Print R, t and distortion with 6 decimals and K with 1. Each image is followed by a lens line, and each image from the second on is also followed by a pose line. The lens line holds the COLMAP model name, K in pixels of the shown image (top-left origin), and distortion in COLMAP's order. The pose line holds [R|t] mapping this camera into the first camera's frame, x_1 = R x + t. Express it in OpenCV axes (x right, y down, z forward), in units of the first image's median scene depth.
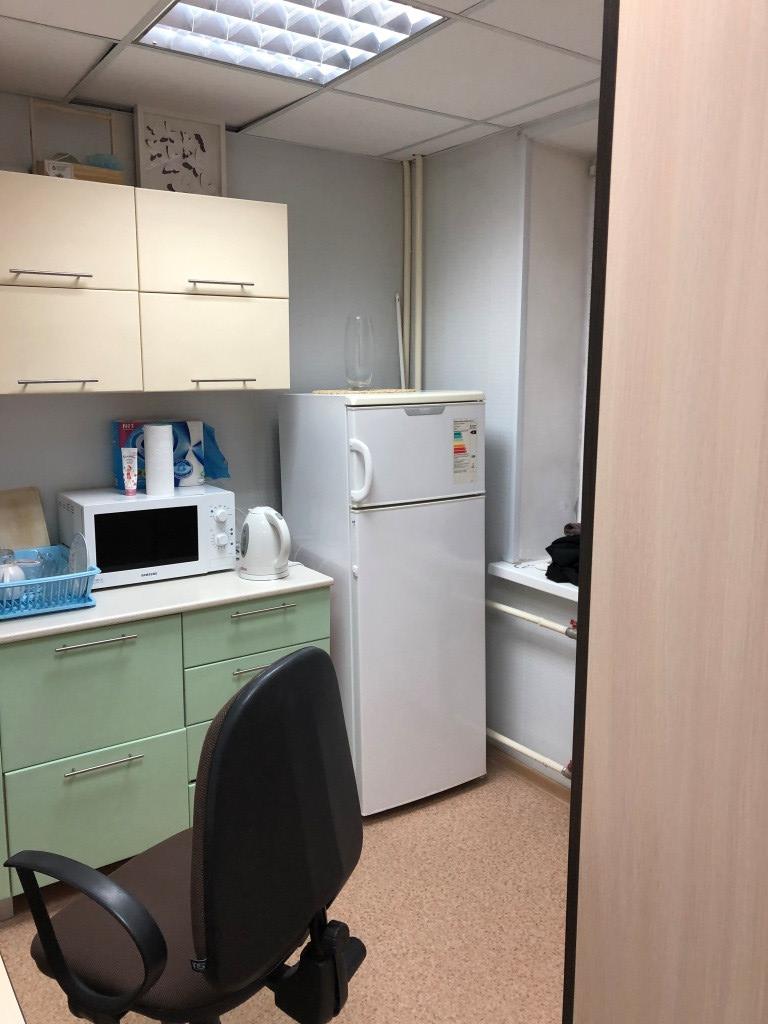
lens RADIAL K [[833.3, 0, 376.8], [0, 833.3, 499.1], [0, 0, 1]] dist [0.048291, -0.041767]
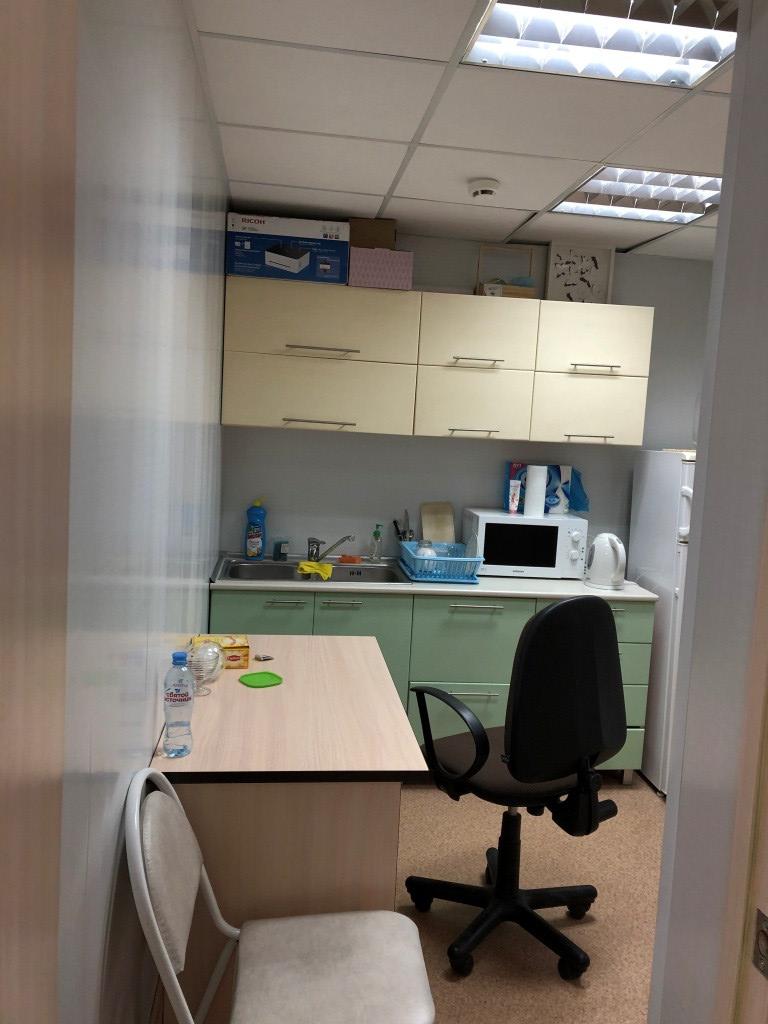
lens RADIAL K [[833.3, 0, 376.8], [0, 833.3, 499.1], [0, 0, 1]] dist [0.048291, -0.041767]
pose [[0.883608, 0.092261, -0.459047, 0.141462], [-0.126859, 0.990898, -0.045035, 0.061864], [0.450714, 0.098027, 0.887270, -0.336247]]
